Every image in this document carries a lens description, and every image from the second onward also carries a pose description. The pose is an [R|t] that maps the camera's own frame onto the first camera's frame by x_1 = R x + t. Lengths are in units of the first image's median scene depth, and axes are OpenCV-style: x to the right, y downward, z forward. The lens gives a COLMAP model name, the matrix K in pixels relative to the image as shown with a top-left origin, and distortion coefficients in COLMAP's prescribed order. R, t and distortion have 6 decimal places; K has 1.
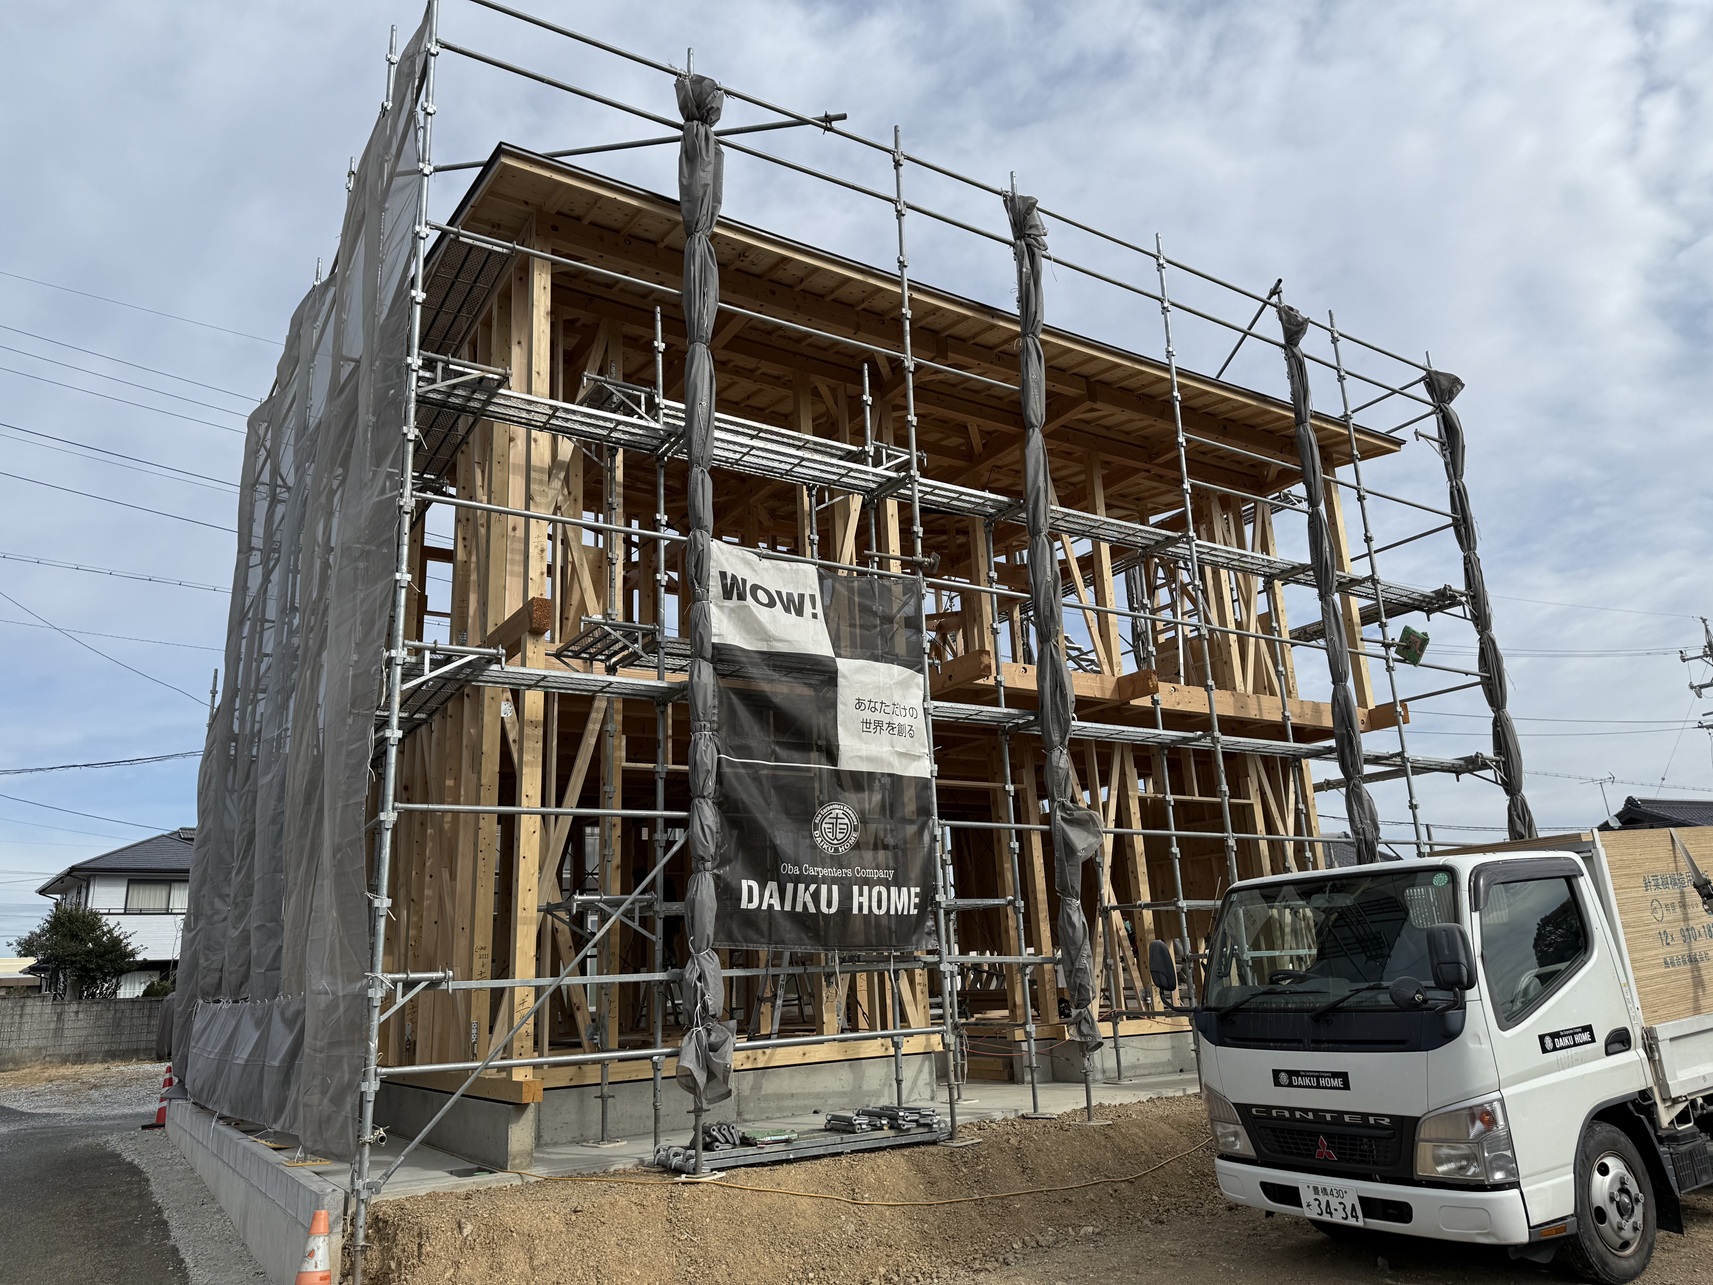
lens RADIAL K [[1196.0, 0, 850.3], [0, 1196.0, 647.4], [0, 0, 1]] dist [0.033875, -0.054783]
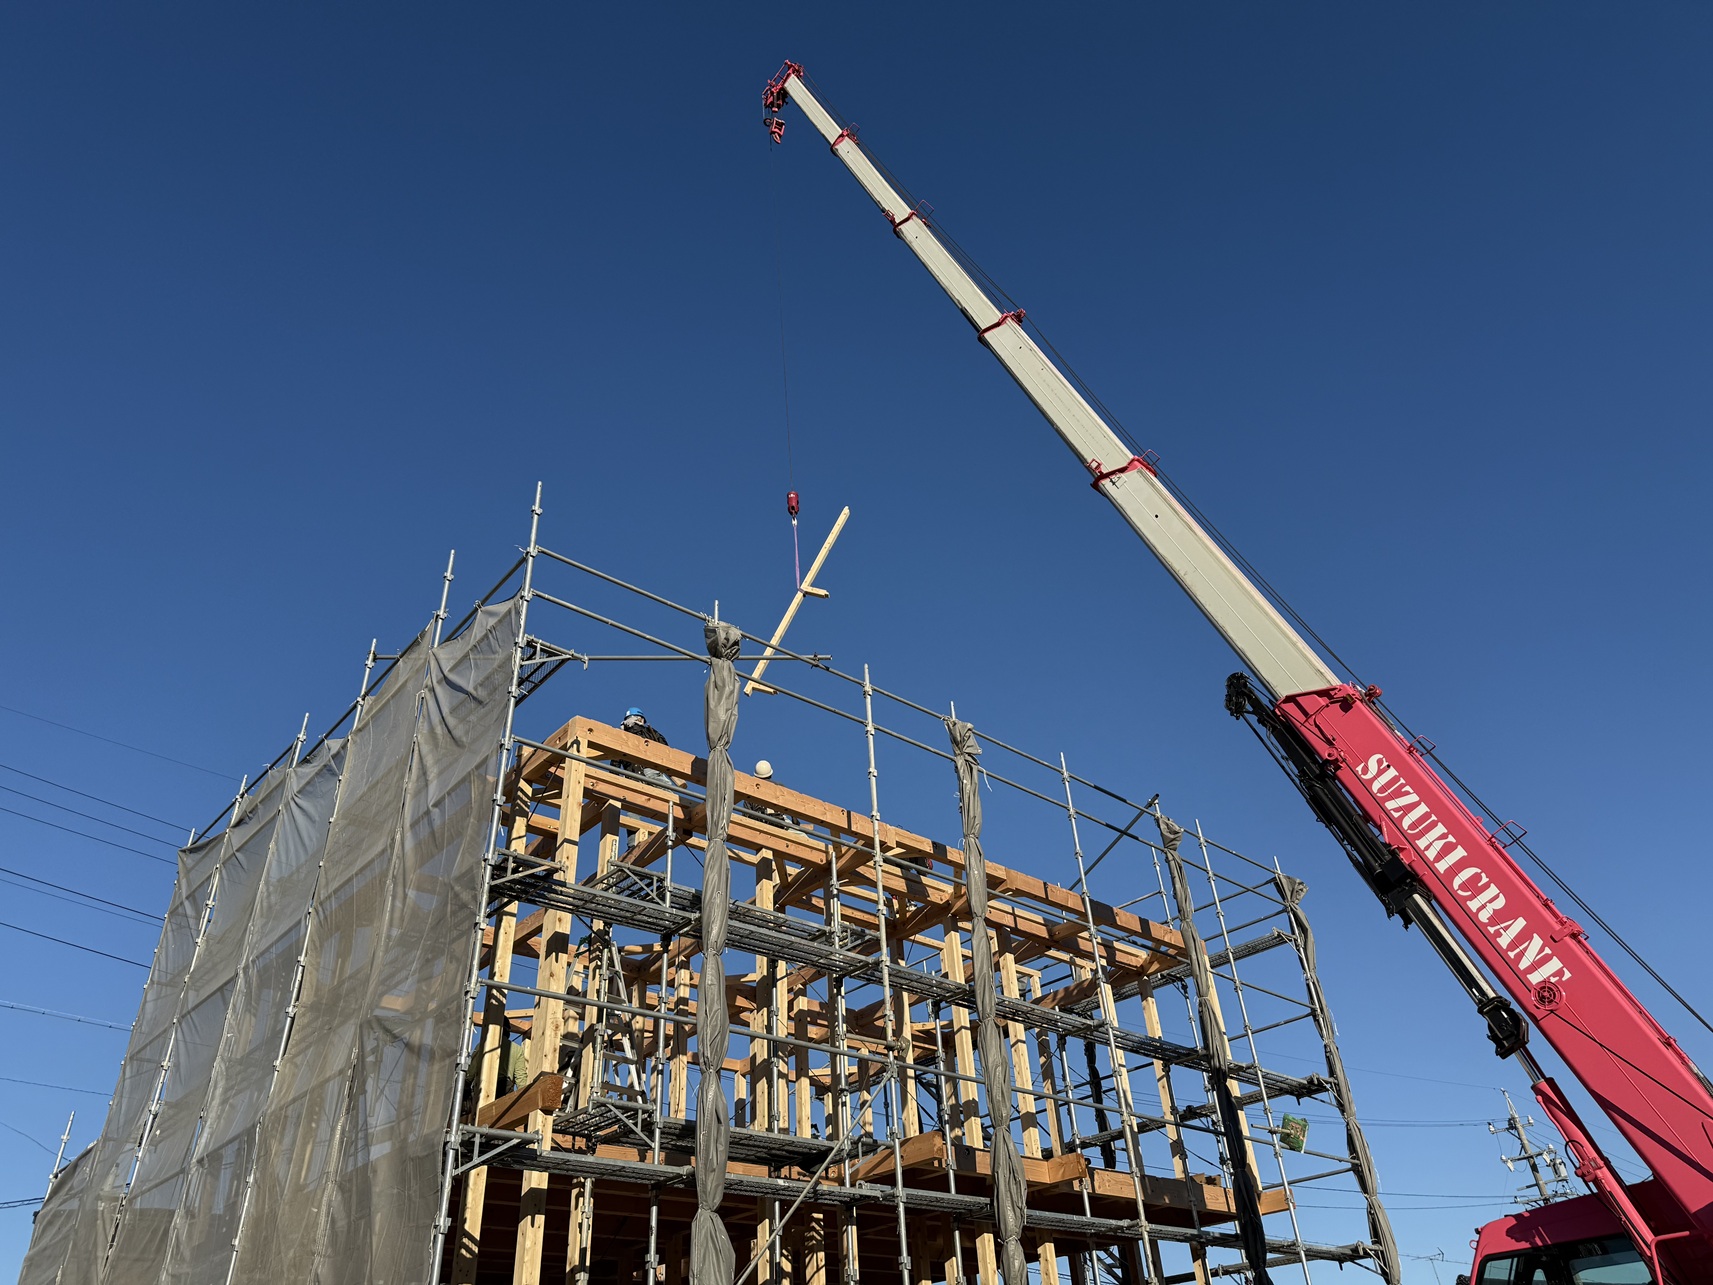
lens RADIAL K [[1196.0, 0, 864.0], [0, 1196.0, 629.6], [0, 0, 1]] dist [0.033875, -0.054783]
pose [[0.986105, 0.086057, 0.142092, -0.114023], [-0.029906, 0.933346, -0.357730, -0.025187], [-0.163407, 0.348510, 0.922951, -0.108547]]
